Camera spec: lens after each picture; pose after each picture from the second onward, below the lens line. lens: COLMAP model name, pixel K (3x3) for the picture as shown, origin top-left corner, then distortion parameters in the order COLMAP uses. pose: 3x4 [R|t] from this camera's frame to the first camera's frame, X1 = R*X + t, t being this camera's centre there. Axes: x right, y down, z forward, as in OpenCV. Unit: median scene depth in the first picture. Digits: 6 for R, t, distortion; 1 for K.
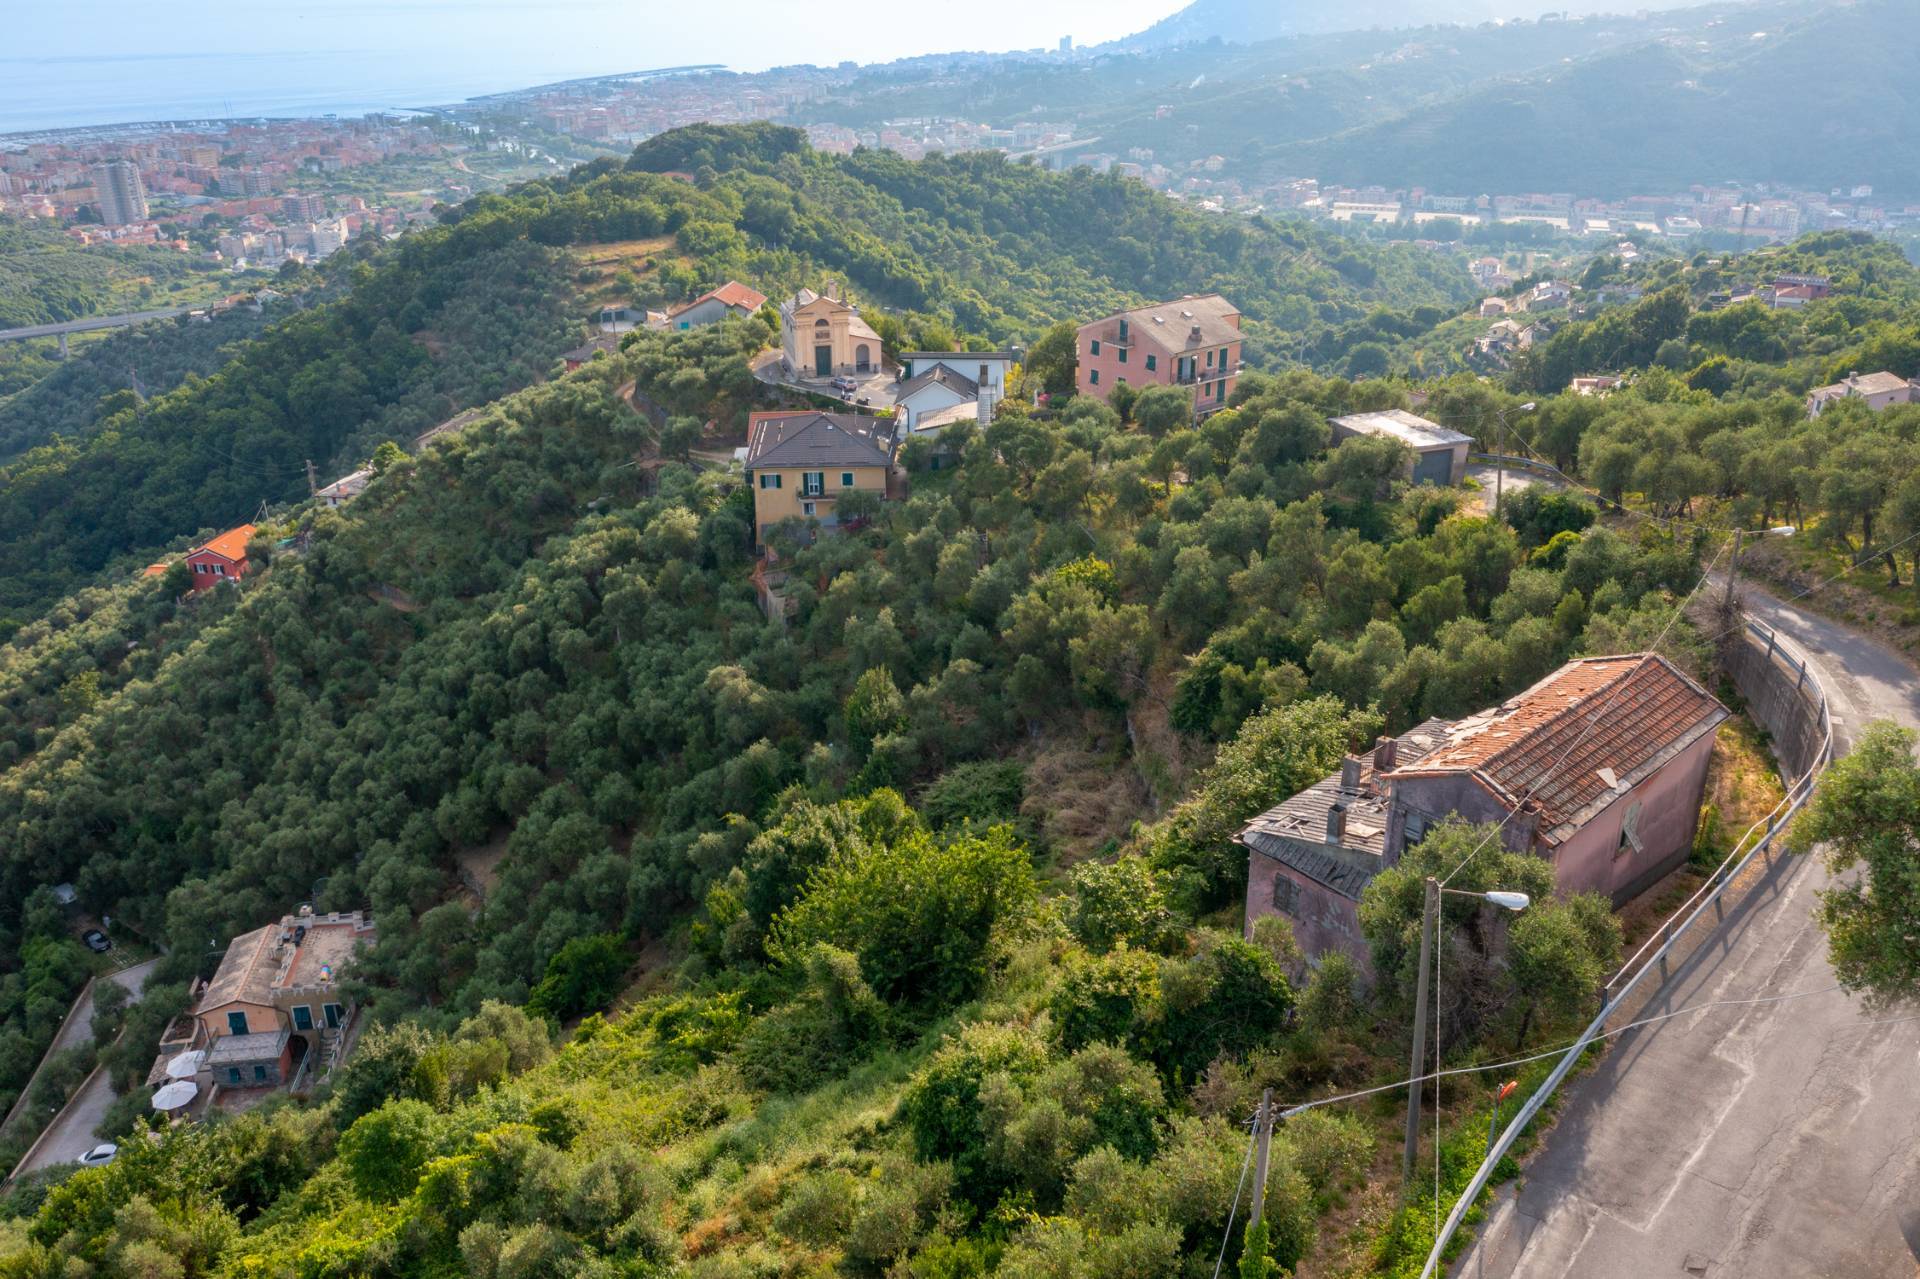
lens RADIAL K [[1527.5, 0, 958.2], [0, 1527.5, 638.4], [0, 0, 1]] dist [-0.010106, 0.008018]
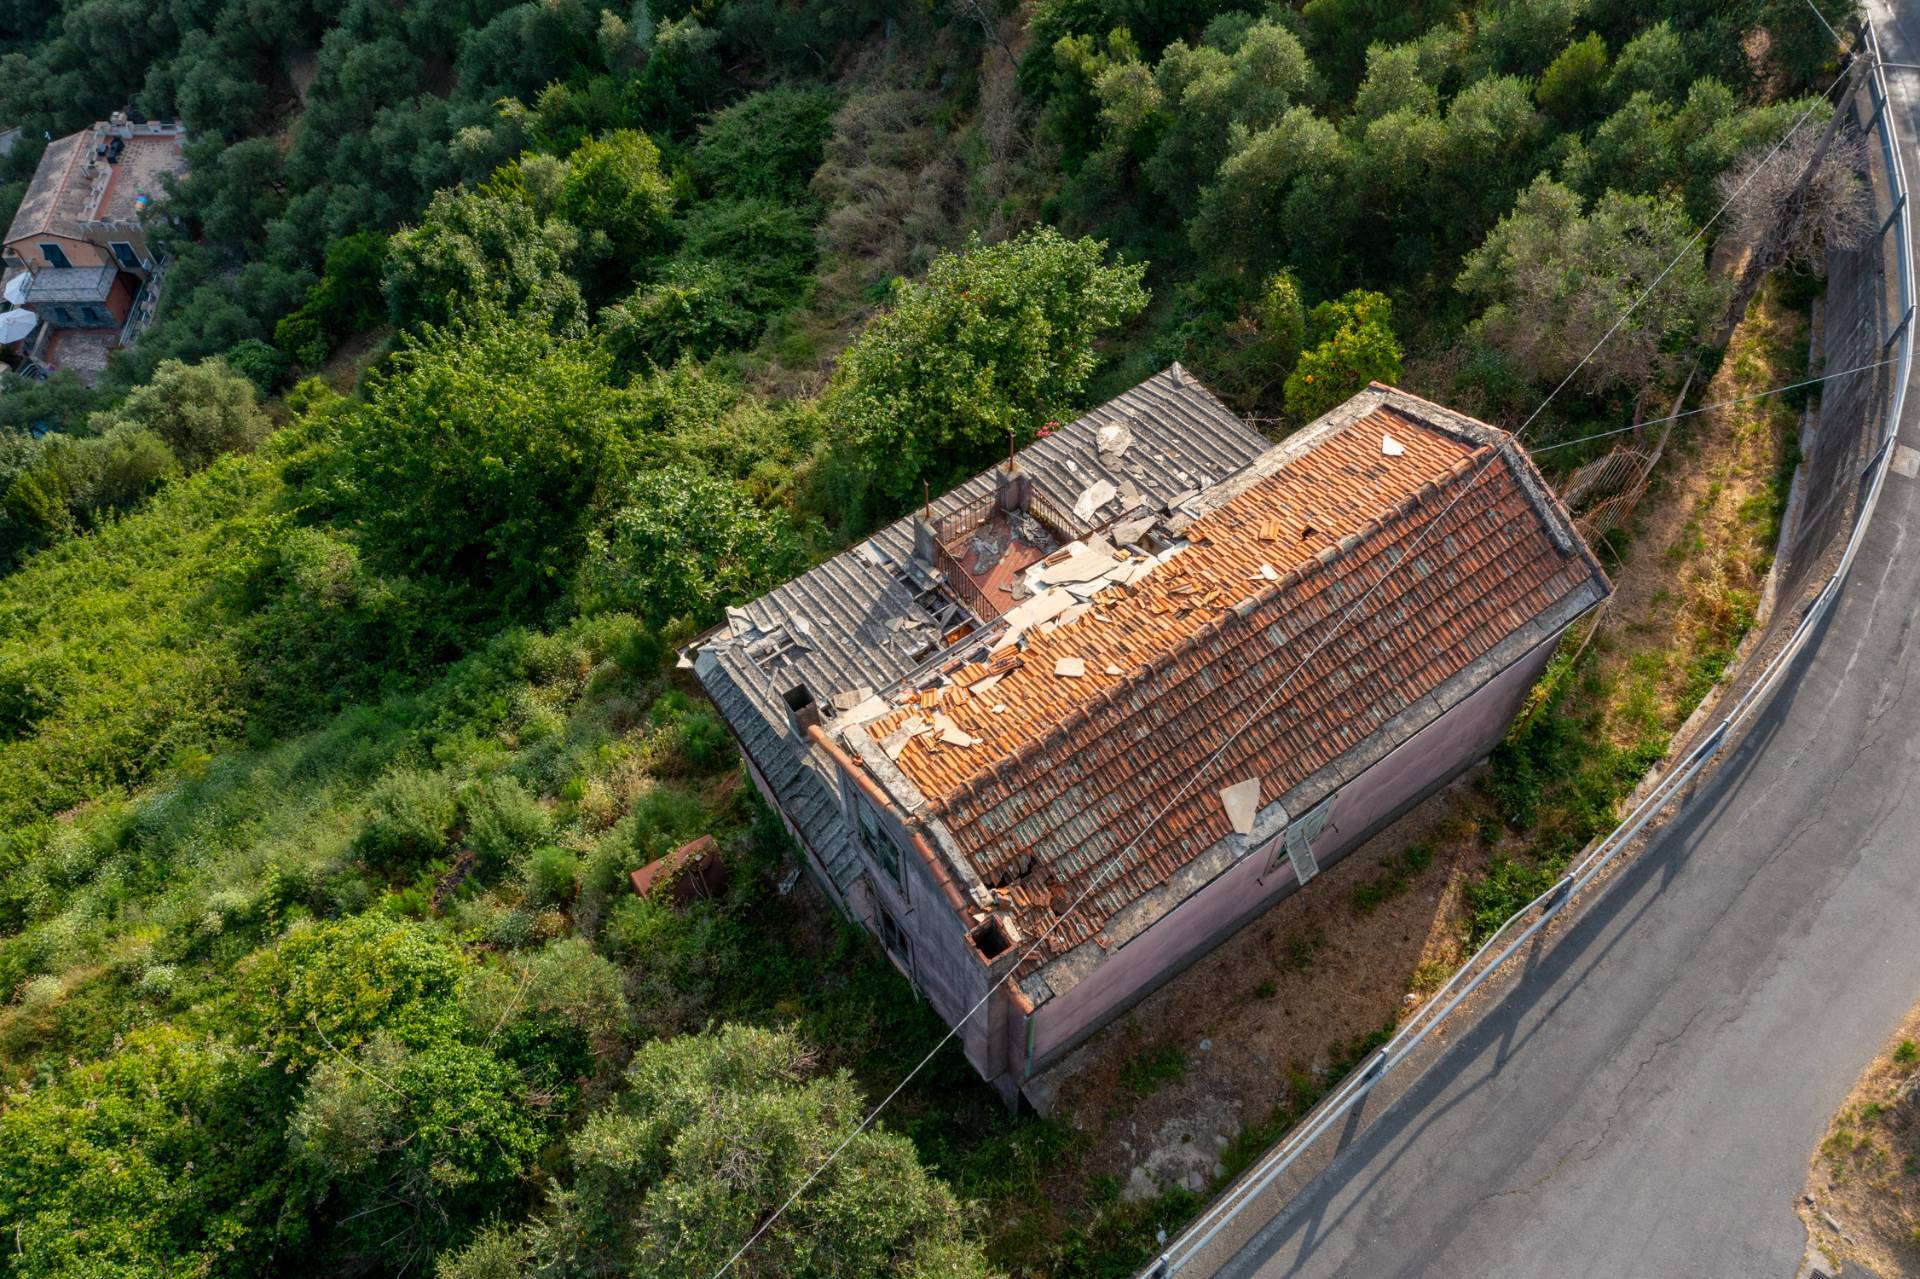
lens RADIAL K [[1522.5, 0, 960.0], [0, 1522.5, 639.5], [0, 0, 1]] dist [-0.005998, -0.000638]
pose [[0.992025, 0.104627, -0.070283, 0.094958], [-0.047448, 0.826594, 0.560795, -0.058872], [0.116769, -0.552988, 0.824966, 0.159185]]
